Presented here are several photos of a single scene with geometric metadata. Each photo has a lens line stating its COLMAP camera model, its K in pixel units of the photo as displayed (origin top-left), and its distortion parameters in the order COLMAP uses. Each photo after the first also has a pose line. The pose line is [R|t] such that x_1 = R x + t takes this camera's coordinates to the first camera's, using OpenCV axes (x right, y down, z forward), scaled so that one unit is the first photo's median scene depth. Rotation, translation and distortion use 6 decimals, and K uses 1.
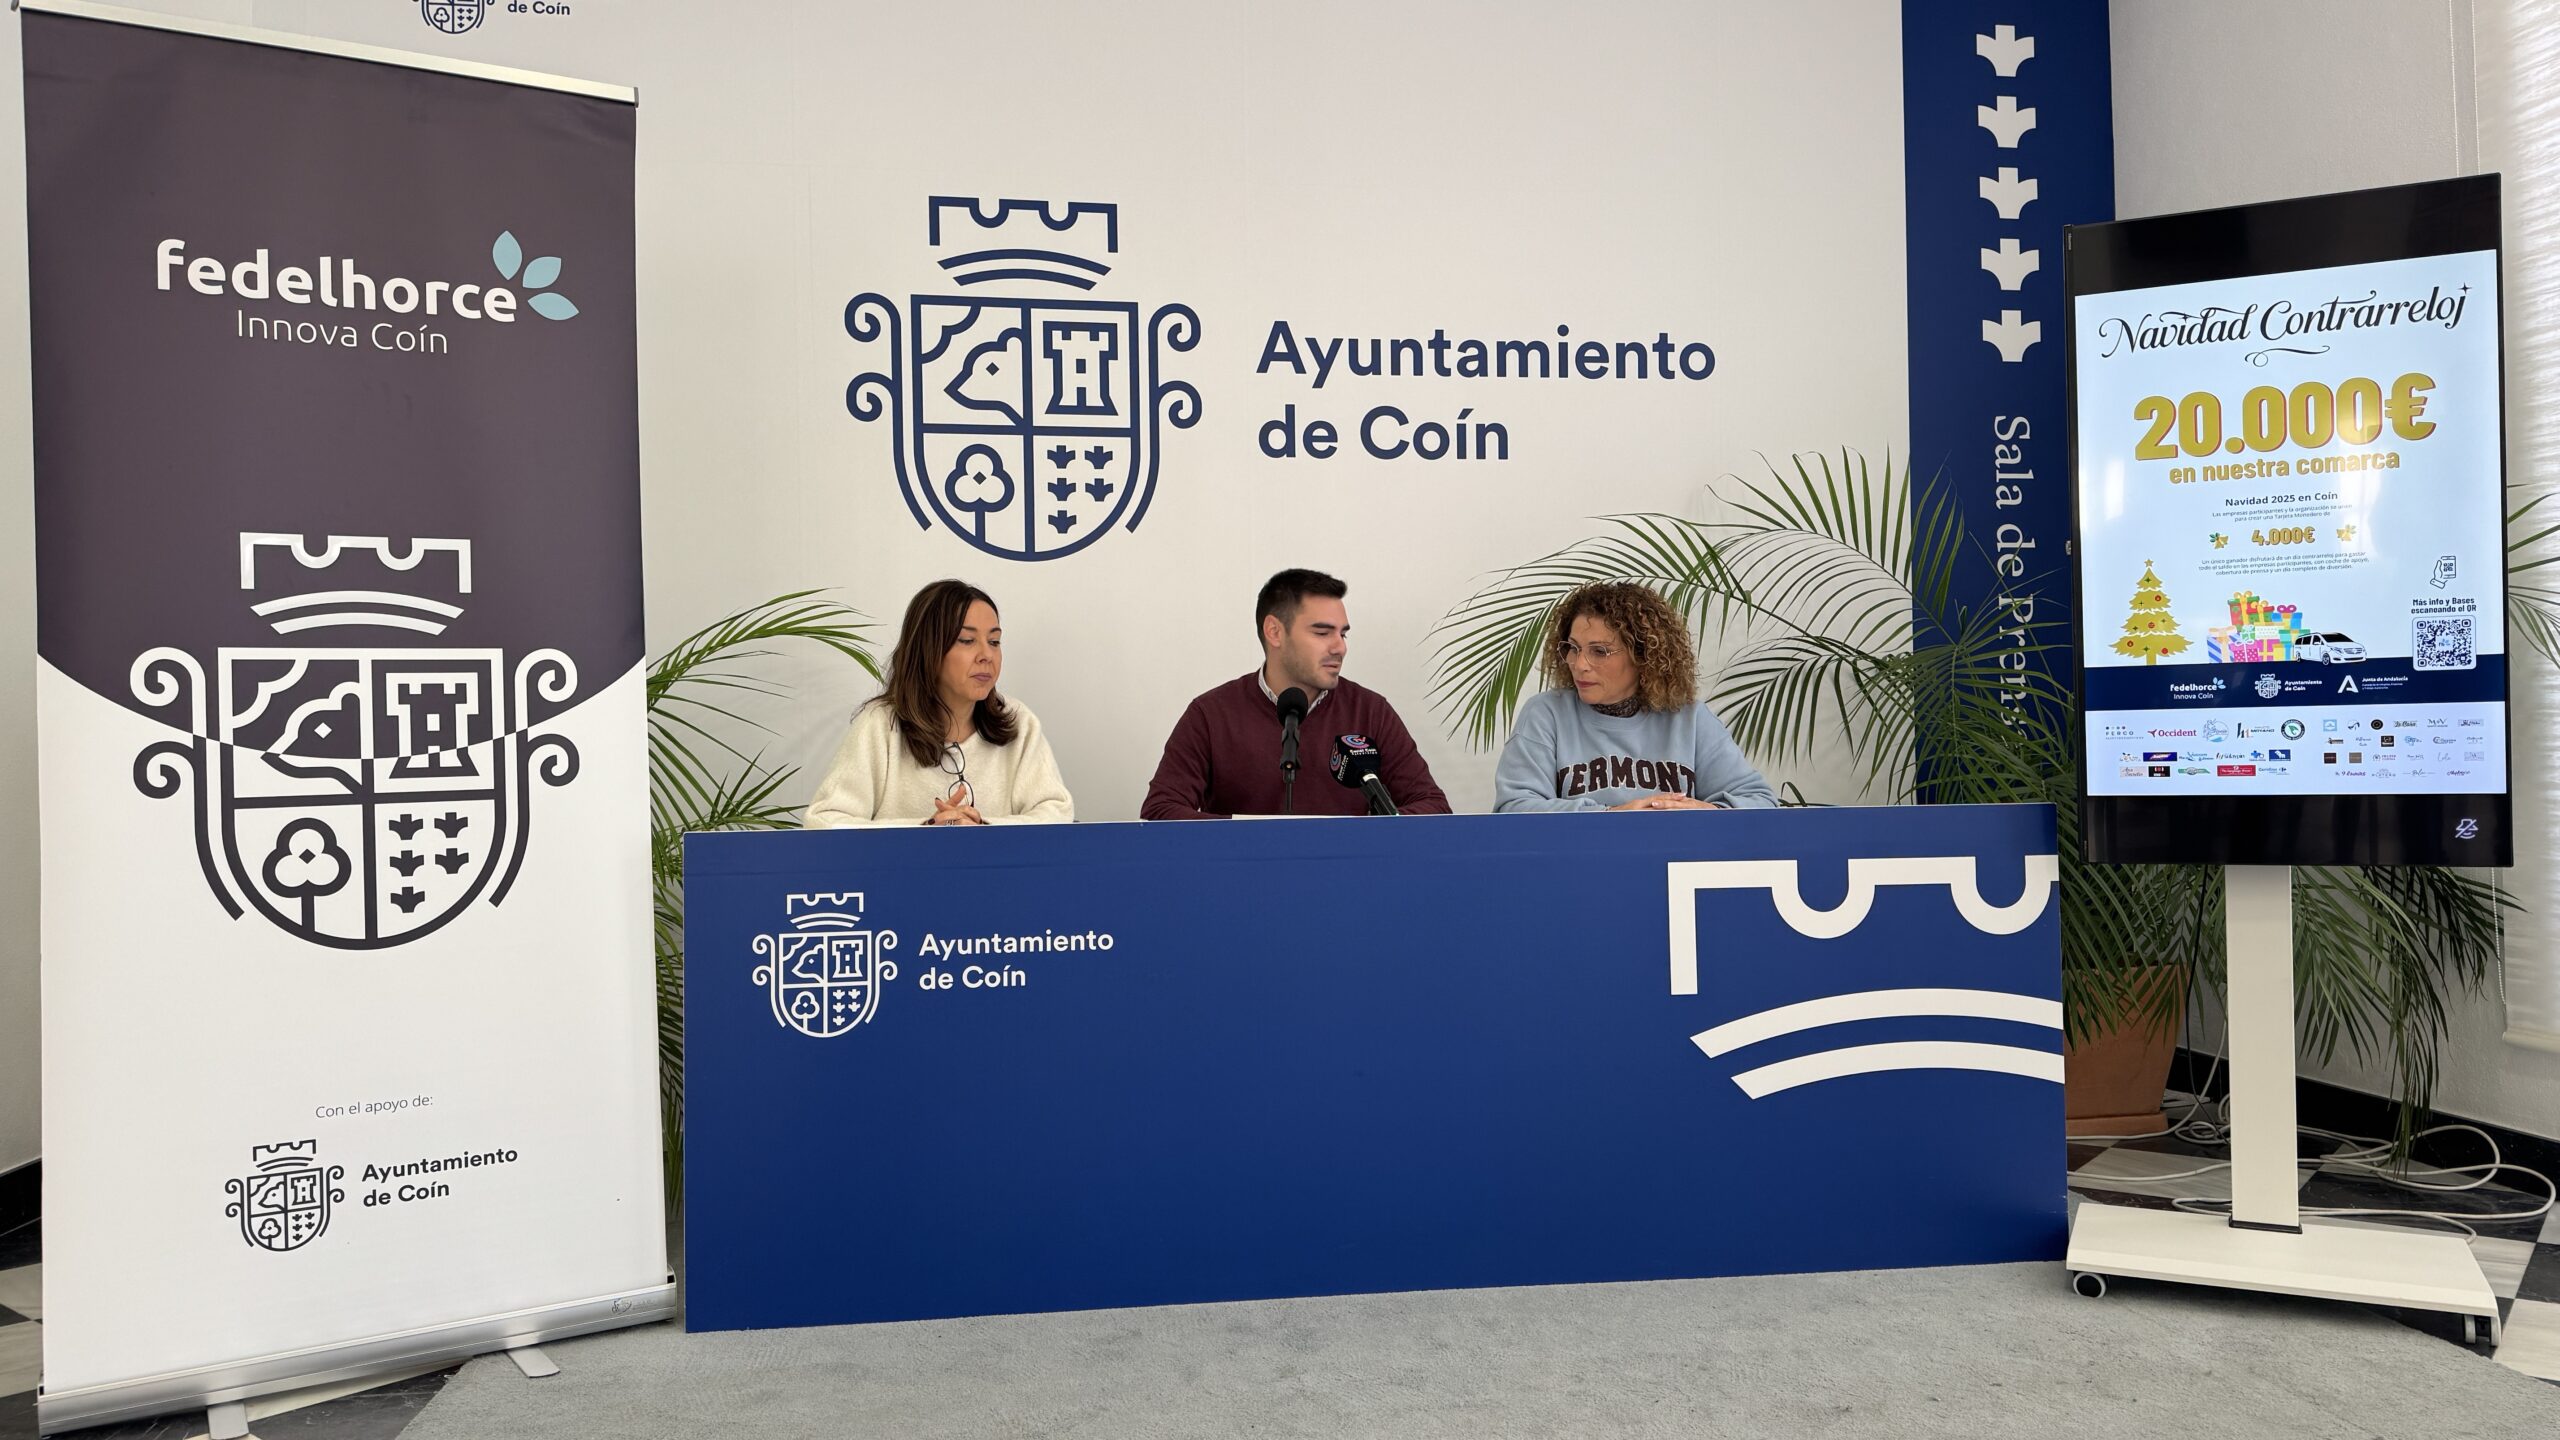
lens RADIAL K [[1783.6, 0, 1280.0], [0, 1783.6, 720.0], [0, 0, 1]] dist [0.165381, -0.263275]
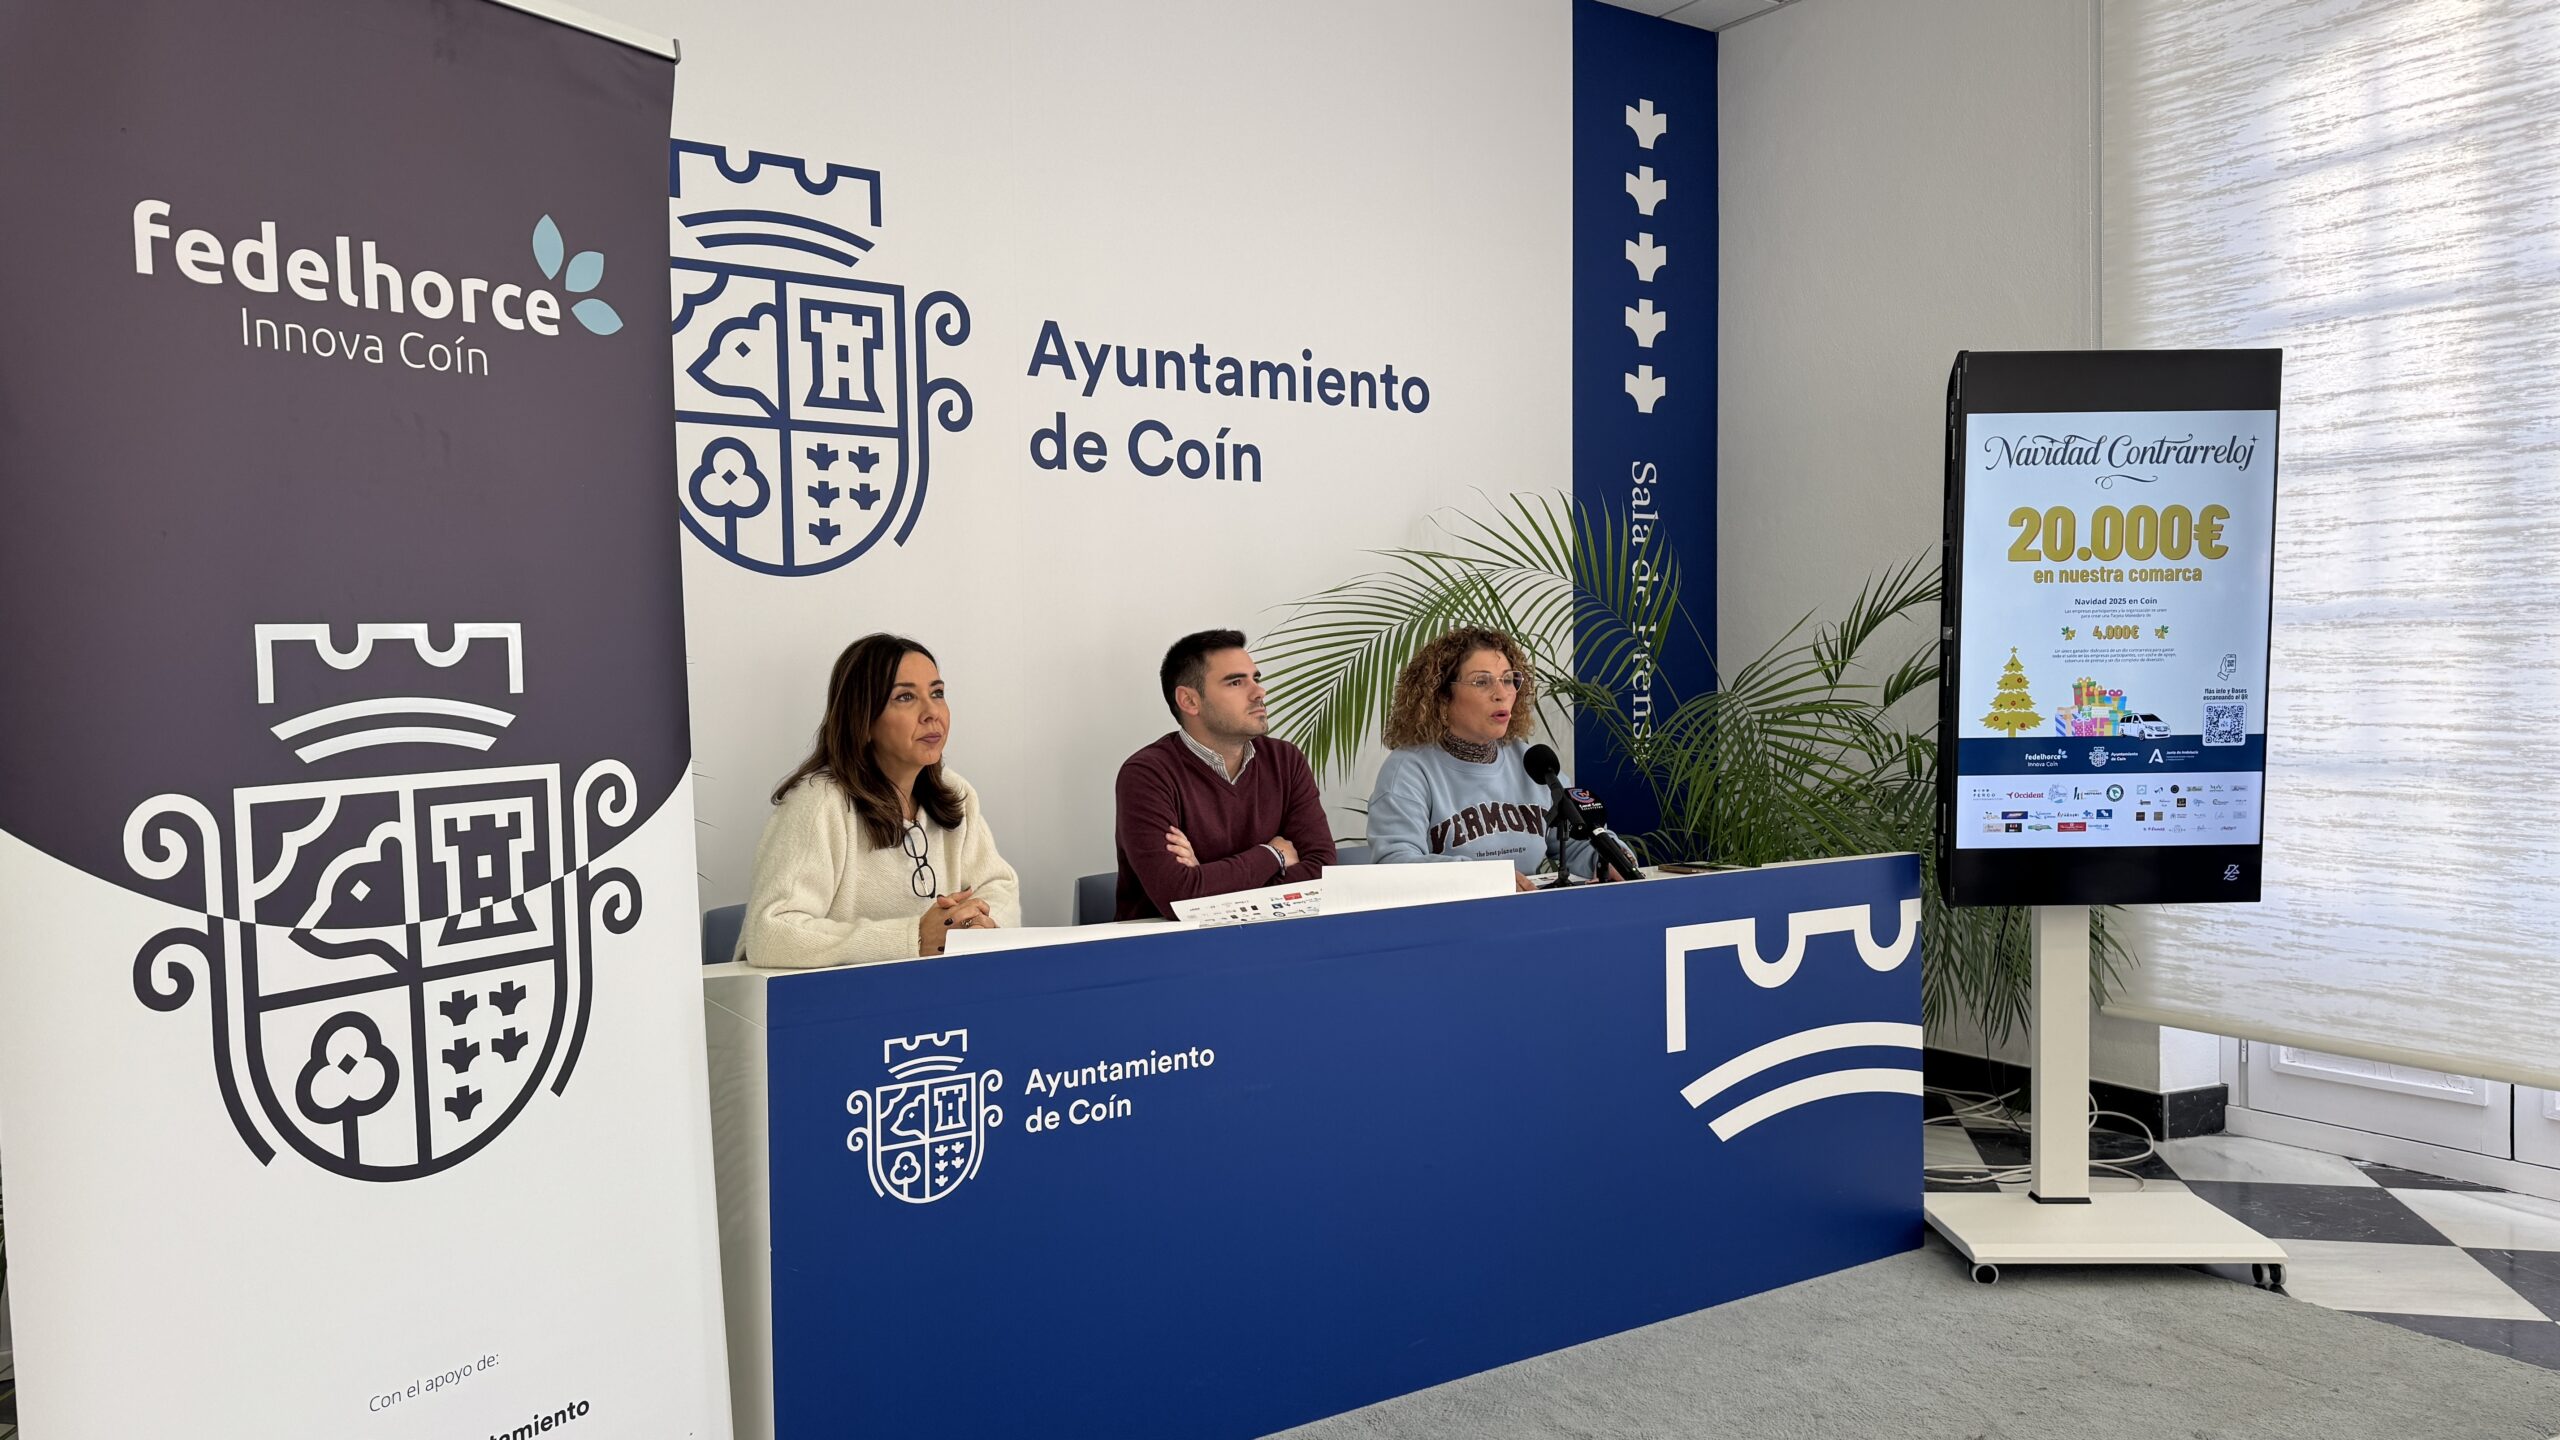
lens RADIAL K [[1783.6, 0, 1280.0], [0, 1783.6, 720.0], [0, 0, 1]] dist [0.165381, -0.263275]
pose [[0.898407, -0.010308, 0.439042, -0.493007], [-0.009637, 0.999021, 0.043176, -0.094264], [-0.439057, -0.043020, 0.897429, 0.174773]]
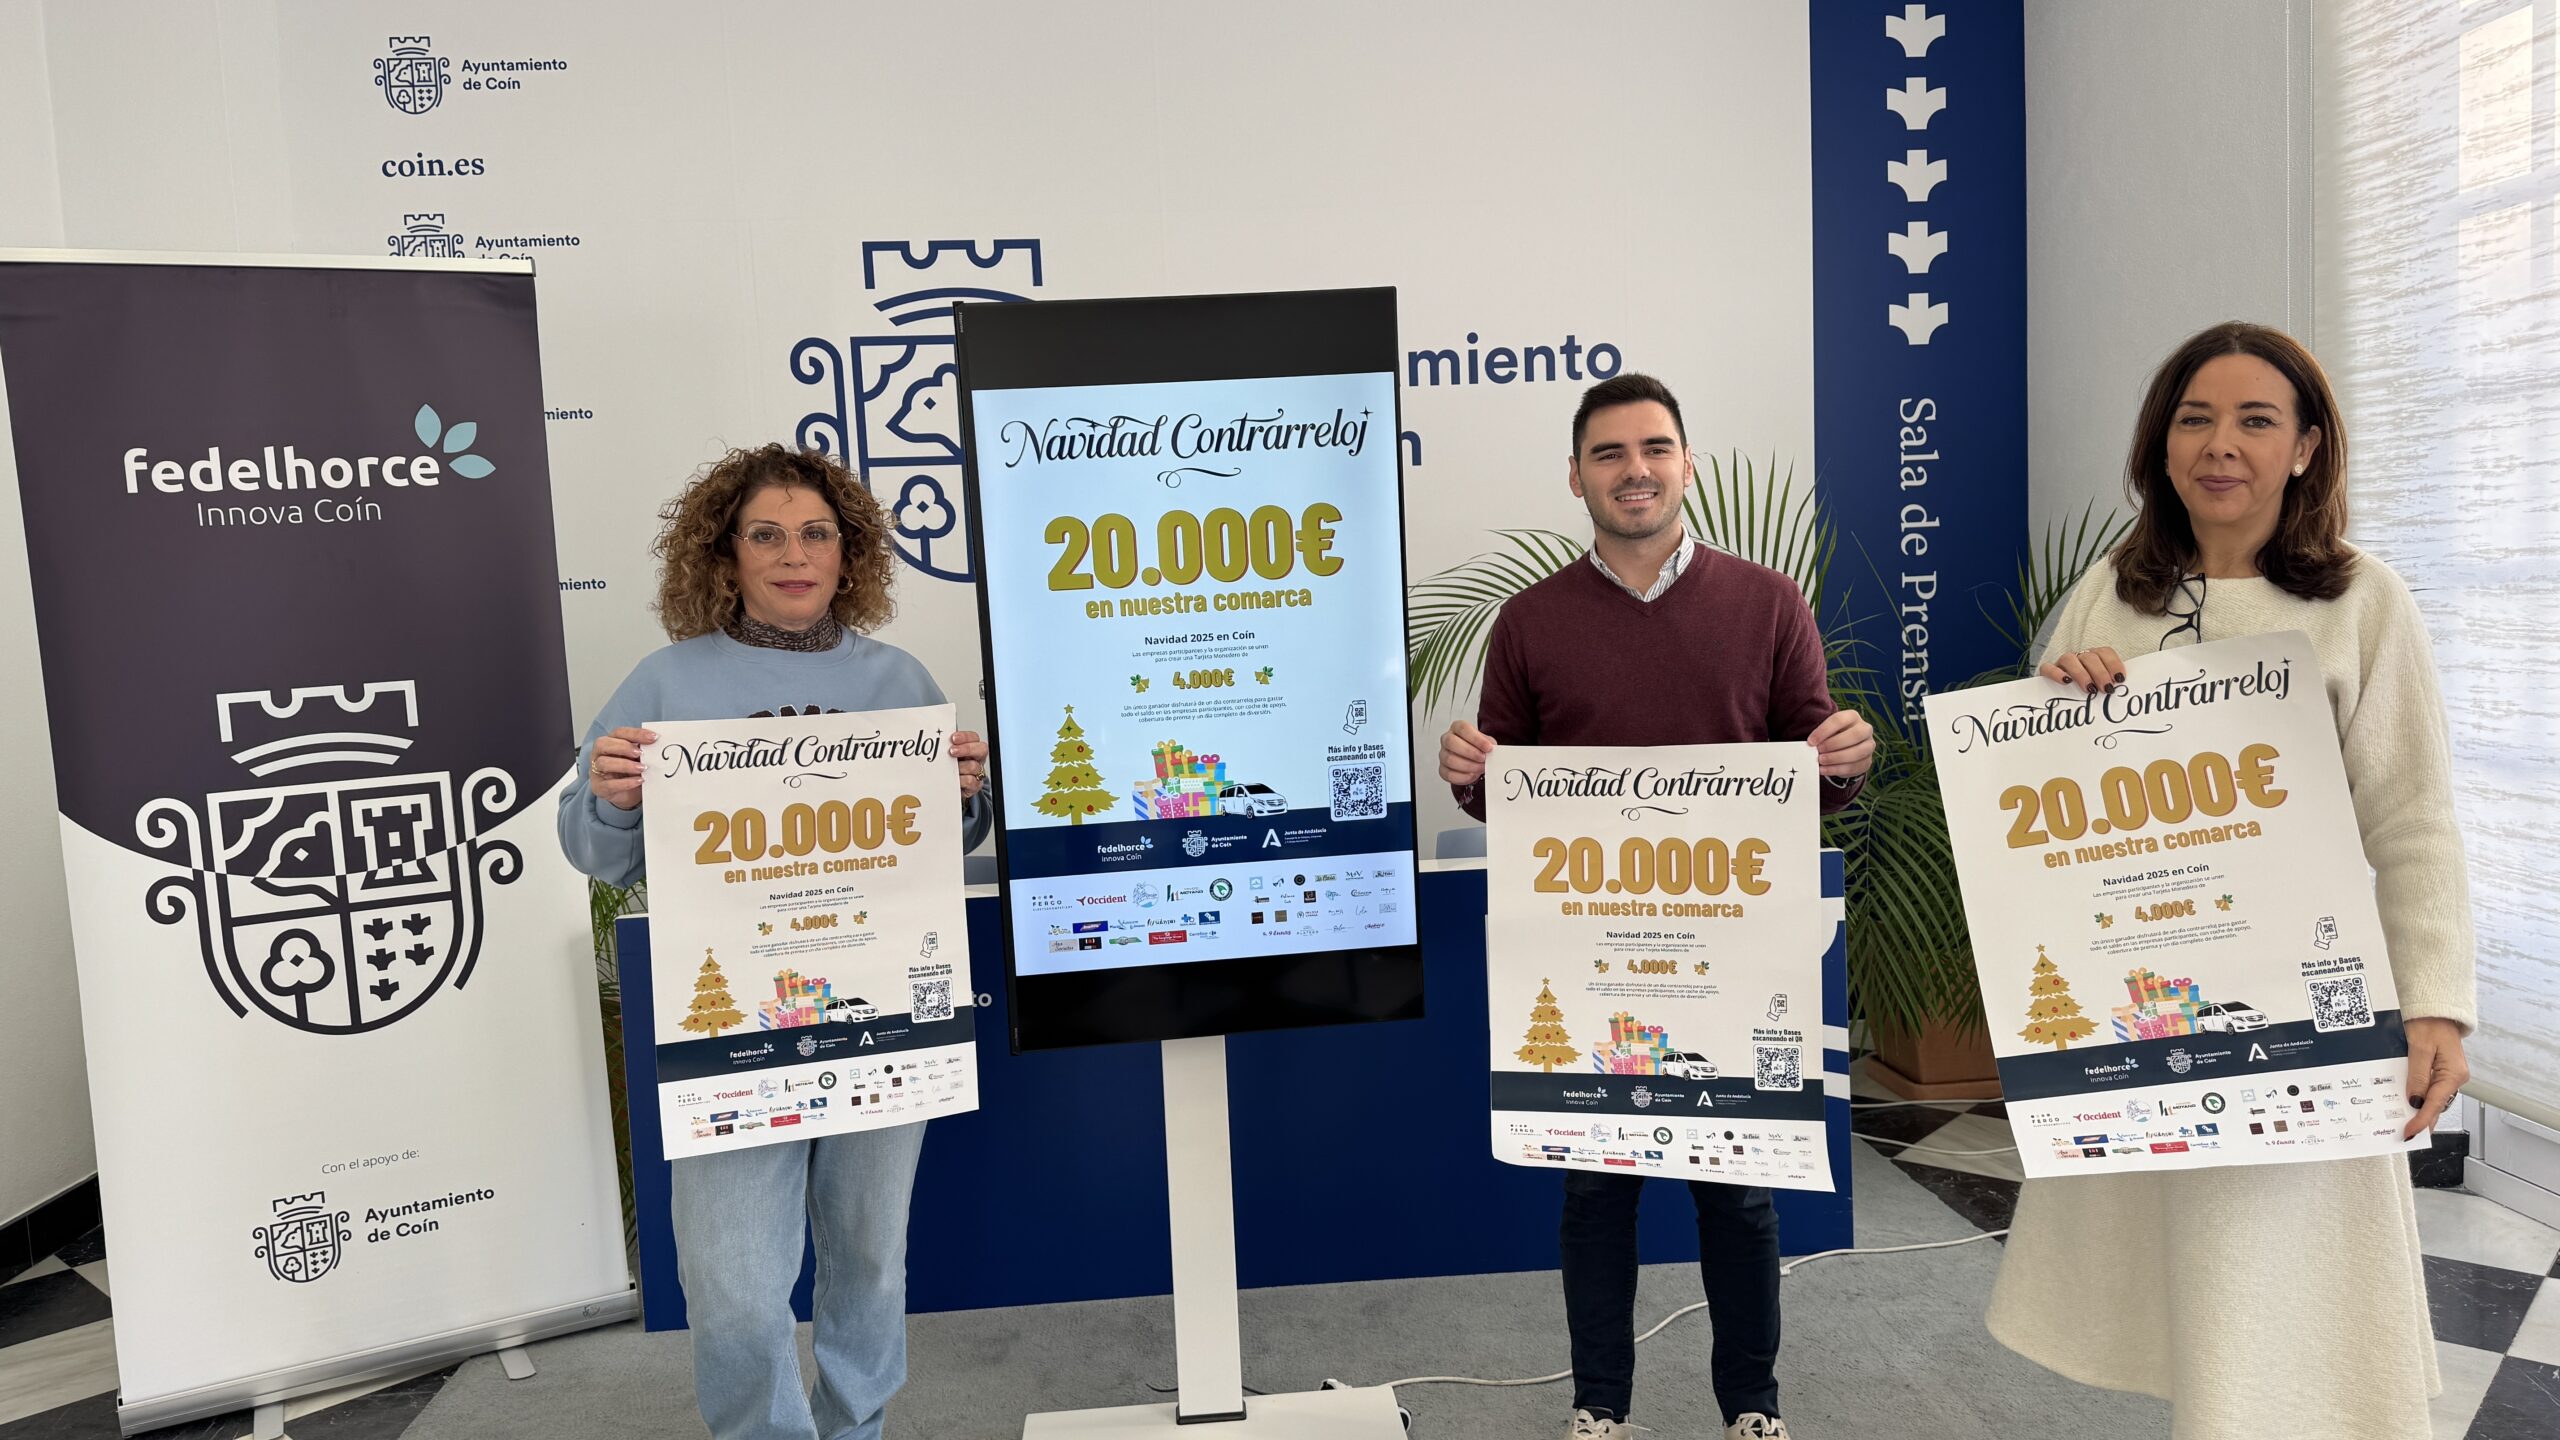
lens RADIAL K [[1791.5, 0, 1267.3], [0, 1791.5, 736.7], [0, 0, 1]] dist [0.178503, -0.292740]
pose [[0.997355, -0.022610, -0.069073, 0.176129], [0.030065, 0.993600, 0.108877, -0.173652], [0.066169, -0.110666, 0.991653, -0.124302]]
